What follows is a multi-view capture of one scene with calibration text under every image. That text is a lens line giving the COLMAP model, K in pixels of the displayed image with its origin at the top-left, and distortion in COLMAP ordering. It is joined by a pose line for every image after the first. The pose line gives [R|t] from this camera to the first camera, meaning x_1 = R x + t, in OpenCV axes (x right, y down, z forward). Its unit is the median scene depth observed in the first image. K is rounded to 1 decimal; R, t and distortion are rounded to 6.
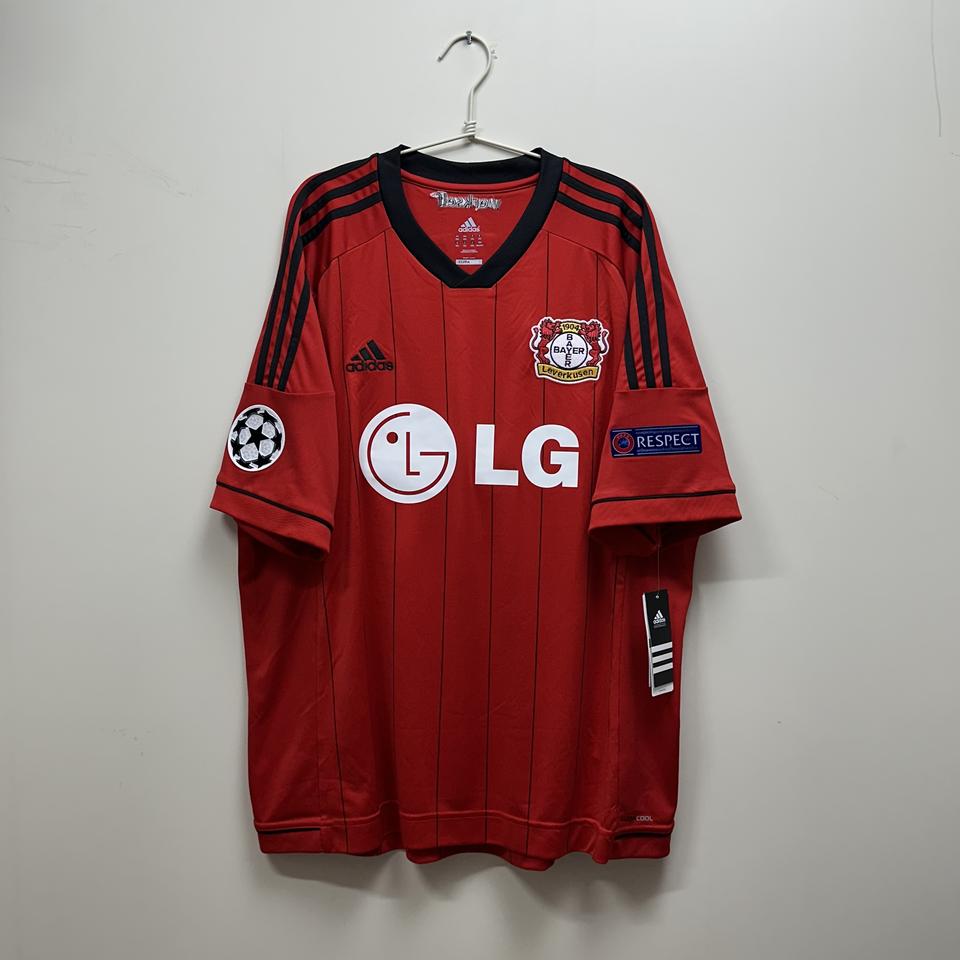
lens RADIAL K [[1097.7, 0, 483.4], [0, 1097.7, 478.4], [0, 0, 1]] dist [0.192336, -0.478364]
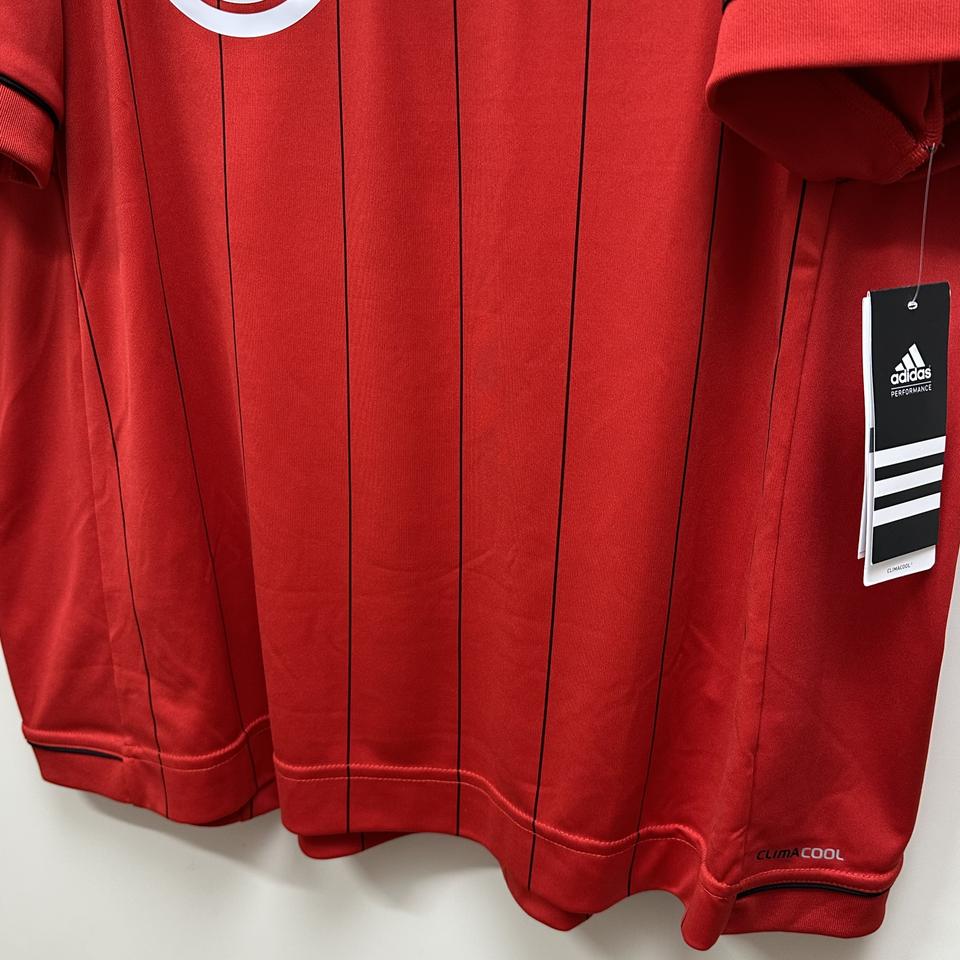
lens RADIAL K [[1097.7, 0, 483.4], [0, 1097.7, 478.4], [0, 0, 1]] dist [0.192336, -0.478364]
pose [[0.959937, 0.077791, -0.269200, 0.127185], [-0.006306, 0.966446, 0.256791, 0.071461], [0.280144, -0.244806, 0.928219, 0.633443]]
